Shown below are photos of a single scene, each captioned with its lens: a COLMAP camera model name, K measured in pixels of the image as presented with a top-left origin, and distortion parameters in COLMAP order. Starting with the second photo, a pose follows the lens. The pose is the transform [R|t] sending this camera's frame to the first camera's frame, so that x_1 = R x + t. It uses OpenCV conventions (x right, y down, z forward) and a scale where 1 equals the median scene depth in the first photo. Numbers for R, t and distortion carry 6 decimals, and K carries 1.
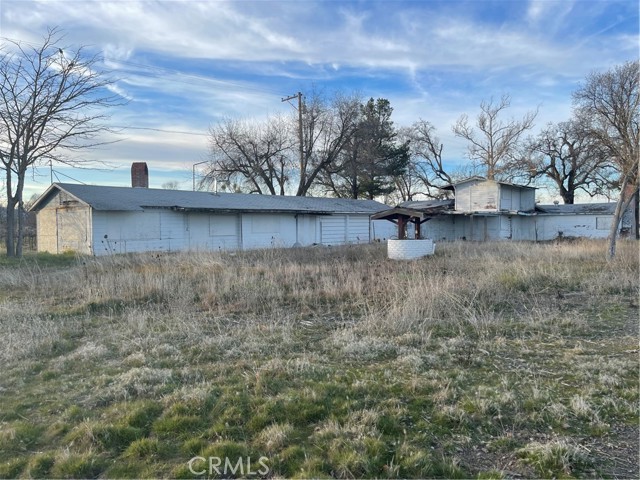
lens RADIAL K [[475.3, 0, 322.7], [0, 475.3, 242.4], [0, 0, 1]] dist [0.056773, -0.080574]
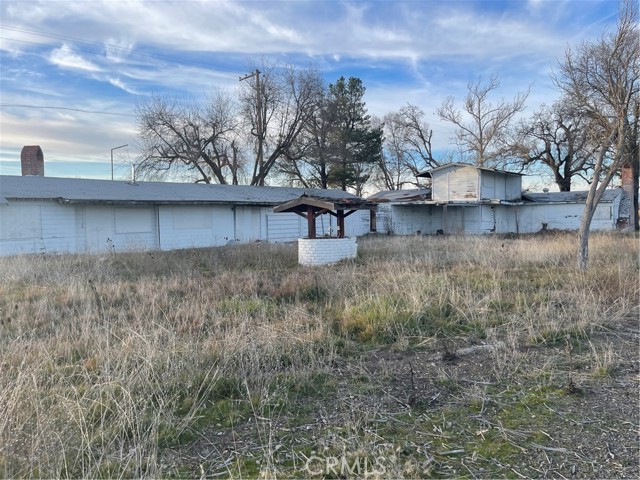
lens RADIAL K [[475.3, 0, 326.2], [0, 475.3, 229.0], [0, 0, 1]] dist [0.056773, -0.080574]
pose [[0.999940, -0.010260, -0.003860, 0.097288], [0.010220, 0.999895, -0.010232, -0.006892], [0.003965, 0.010192, 0.999940, 0.130356]]
